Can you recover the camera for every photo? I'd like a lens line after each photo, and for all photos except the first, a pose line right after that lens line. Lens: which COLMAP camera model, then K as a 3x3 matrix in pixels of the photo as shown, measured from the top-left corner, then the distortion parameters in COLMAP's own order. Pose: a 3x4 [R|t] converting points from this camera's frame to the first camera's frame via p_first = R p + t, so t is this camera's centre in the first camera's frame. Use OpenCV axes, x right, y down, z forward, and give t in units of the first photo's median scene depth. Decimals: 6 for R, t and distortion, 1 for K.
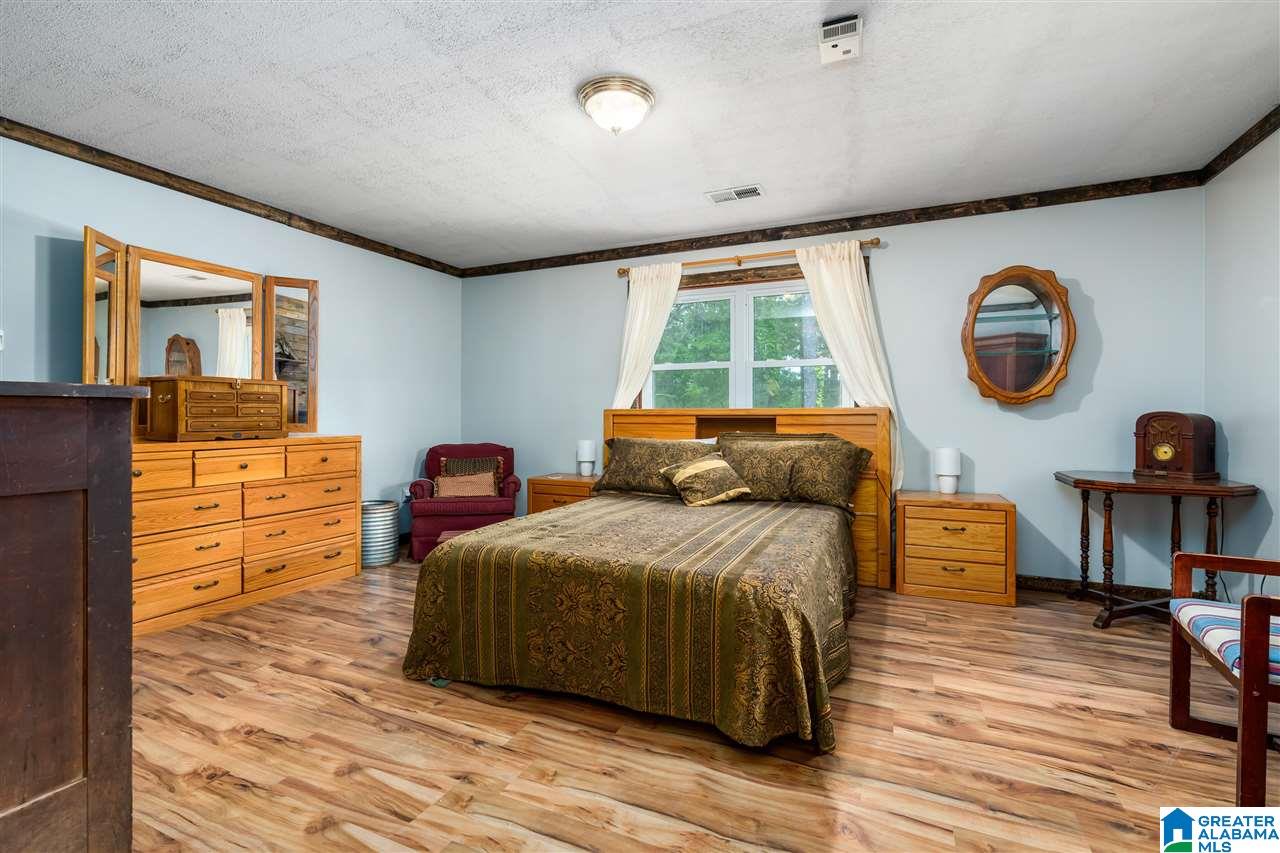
lens RADIAL K [[585.5, 0, 640.0], [0, 585.5, 426.5], [0, 0, 1]] dist [0.000394, 0.000050]
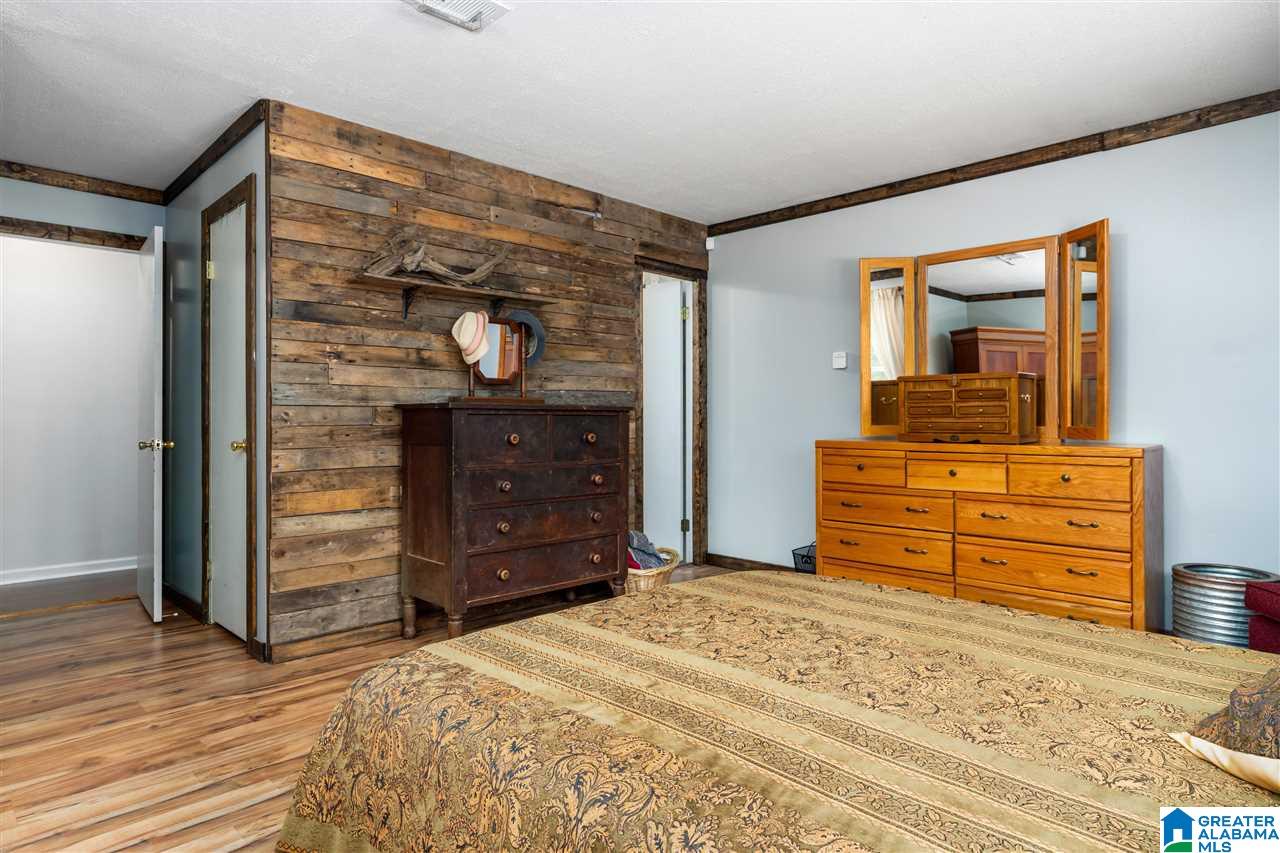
lens RADIAL K [[719.3, 0, 640.0], [0, 719.3, 426.5], [0, 0, 1]] dist [0.001134, 0.000337]
pose [[-0.353216, 0.013143, -0.935450, 0.492114], [-0.017551, 0.999632, 0.020671, -0.016262], [0.935377, 0.023720, -0.352855, 0.906582]]
